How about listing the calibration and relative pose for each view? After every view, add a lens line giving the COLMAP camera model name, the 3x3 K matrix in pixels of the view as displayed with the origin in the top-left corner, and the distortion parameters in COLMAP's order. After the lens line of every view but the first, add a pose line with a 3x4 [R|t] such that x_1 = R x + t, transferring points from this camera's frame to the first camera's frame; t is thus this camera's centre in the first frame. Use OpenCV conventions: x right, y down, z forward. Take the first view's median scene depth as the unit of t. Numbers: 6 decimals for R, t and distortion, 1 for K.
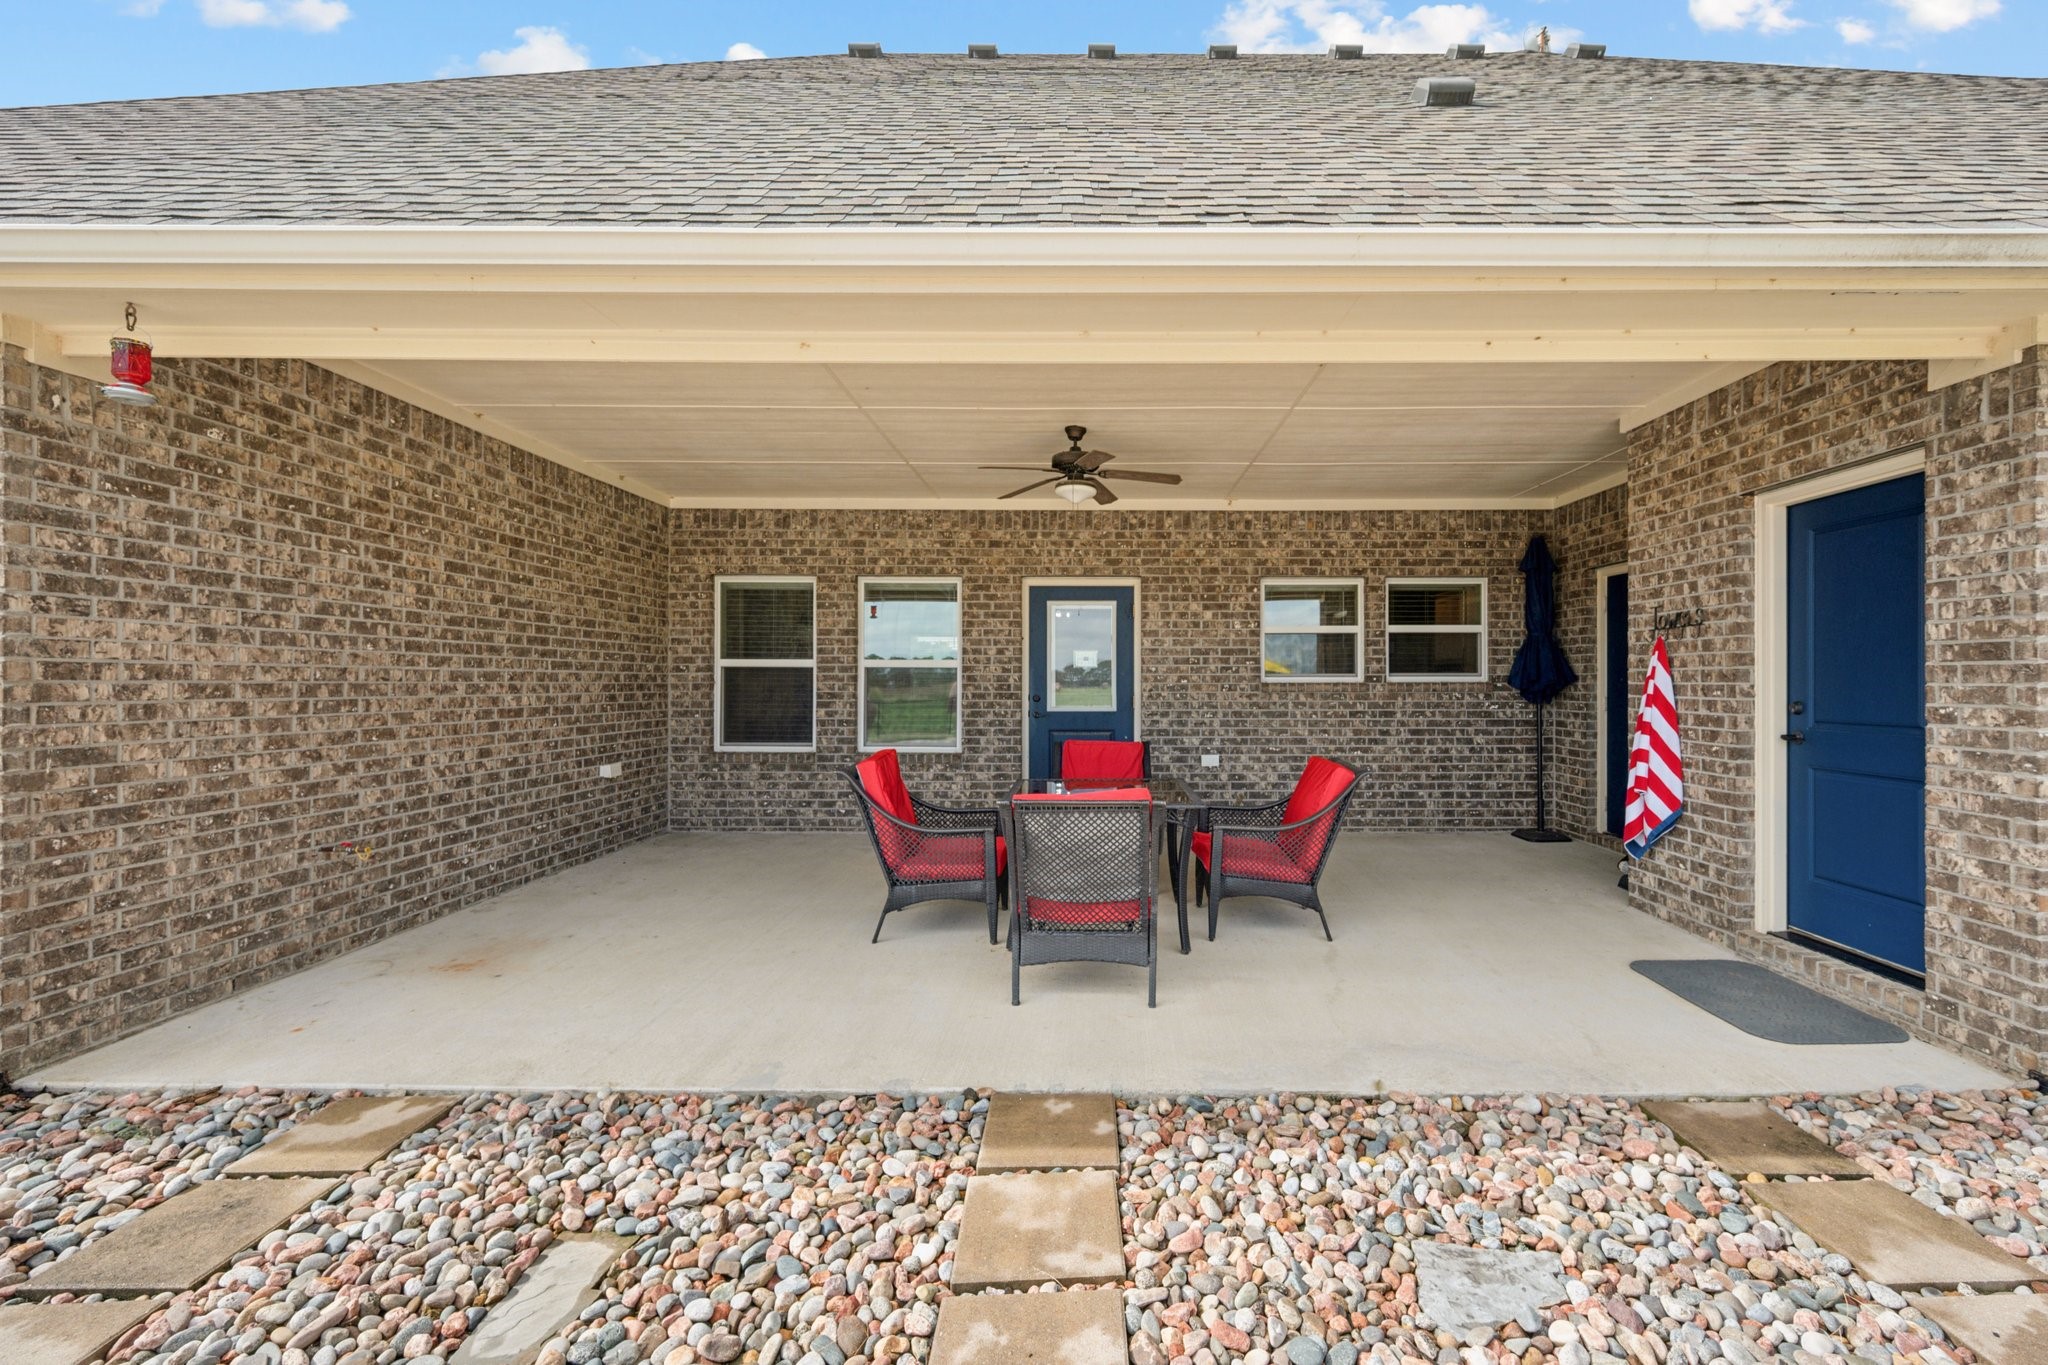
lens RADIAL K [[815.4, 0, 1087.0], [0, 815.4, 682.1], [0, 0, 1]] dist [-0.000025, 0.000119]
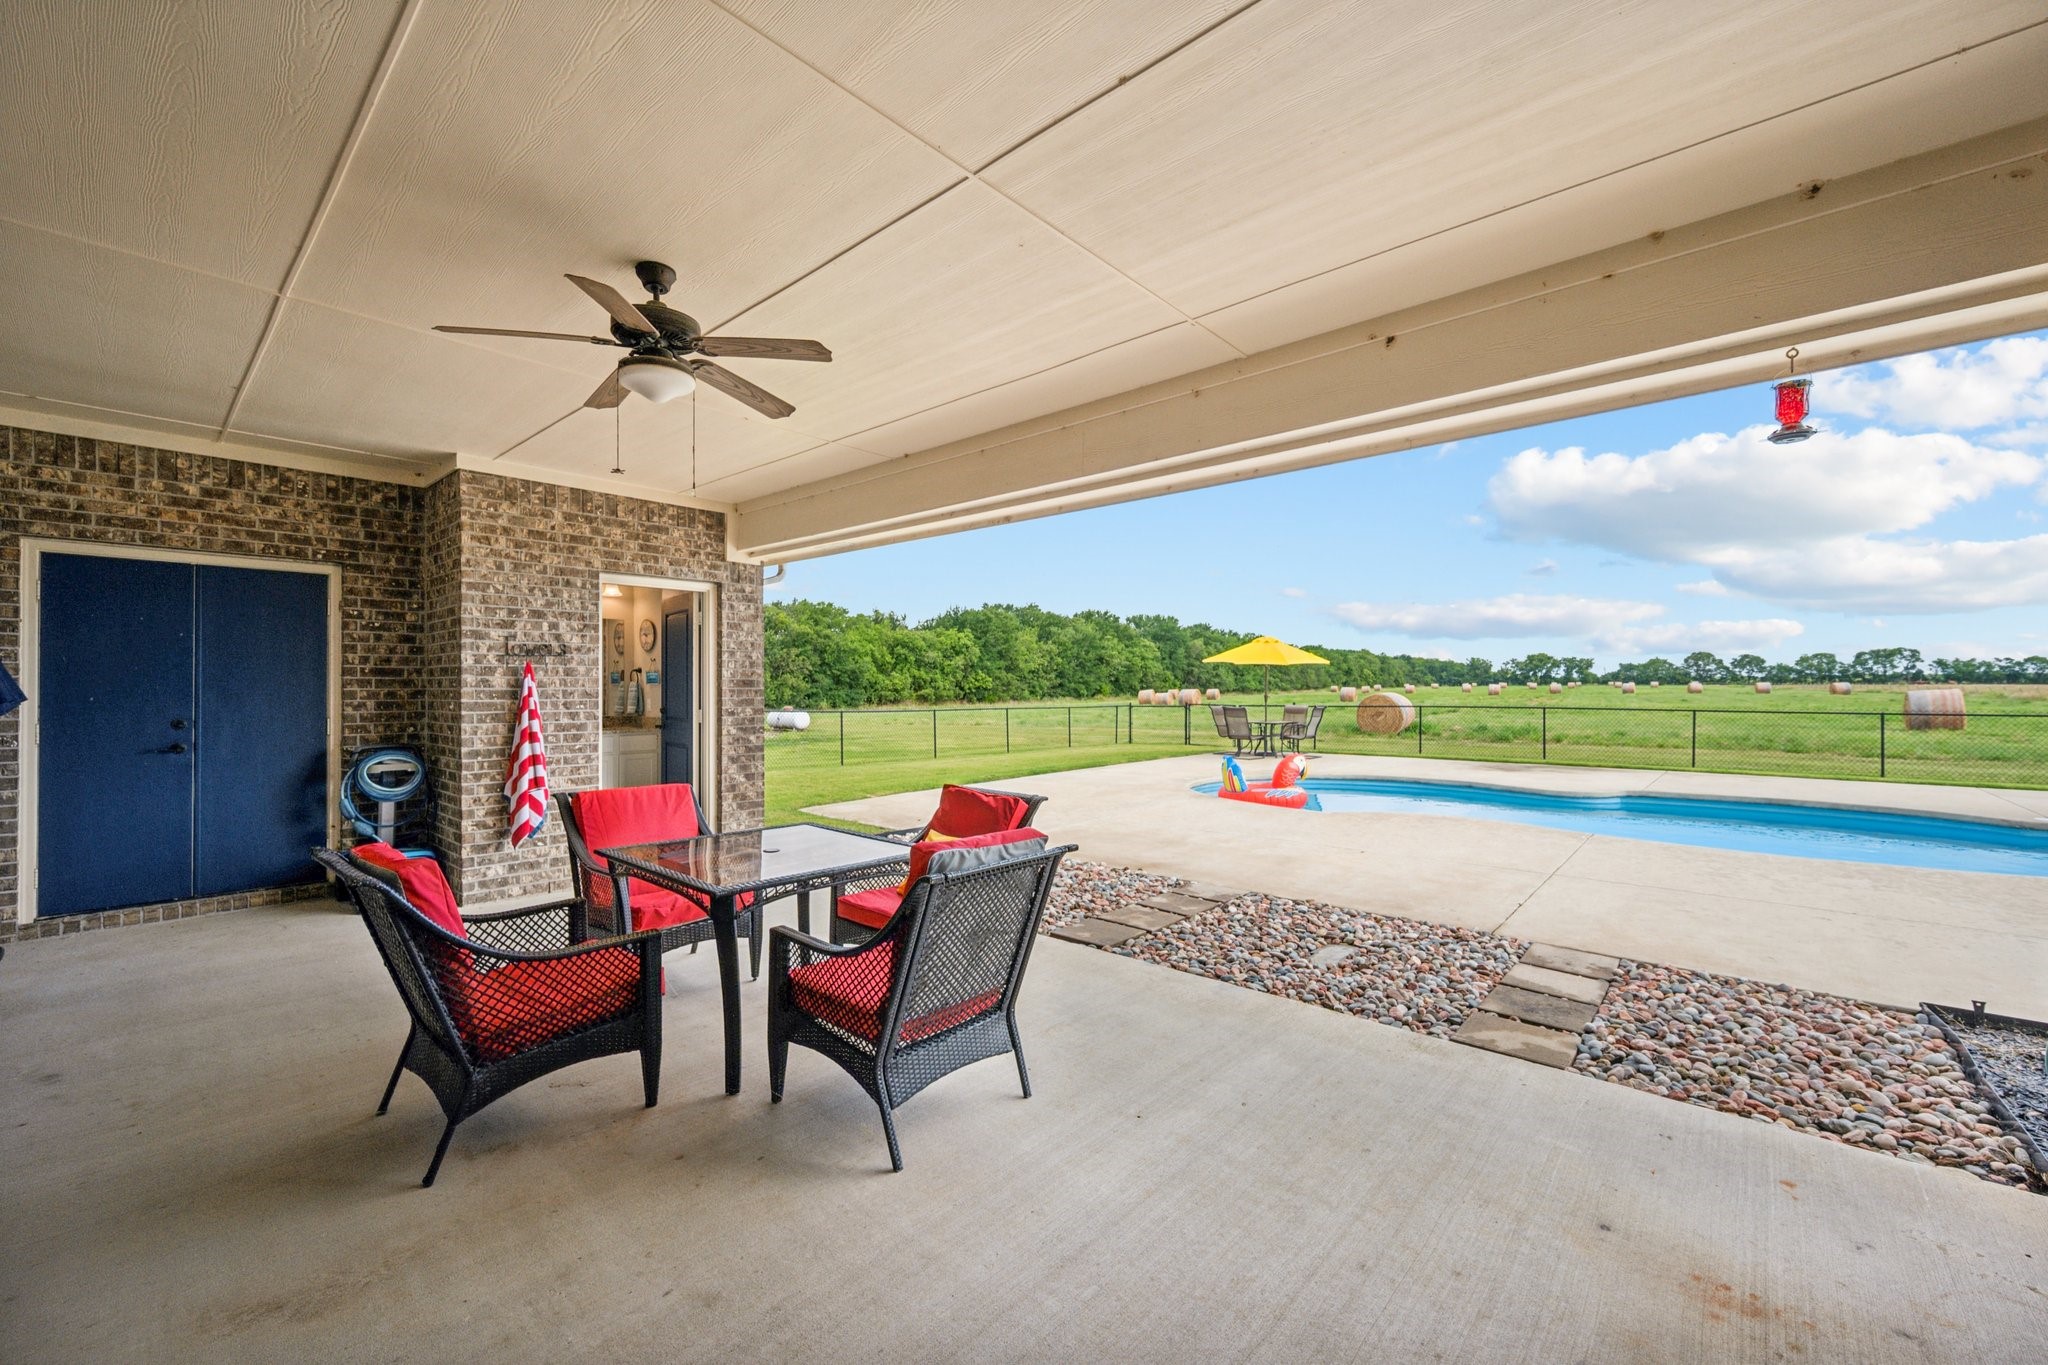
lens RADIAL K [[815.4, 0, 1023.8], [0, 815.4, 682.9], [0, 0, 1]] dist [-0.000025, 0.000119]
pose [[-0.739406, 0.003590, 0.673250, -0.721455], [0.001738, 0.999993, -0.003423, -0.020781], [-0.673257, -0.001361, -0.739407, 1.511386]]
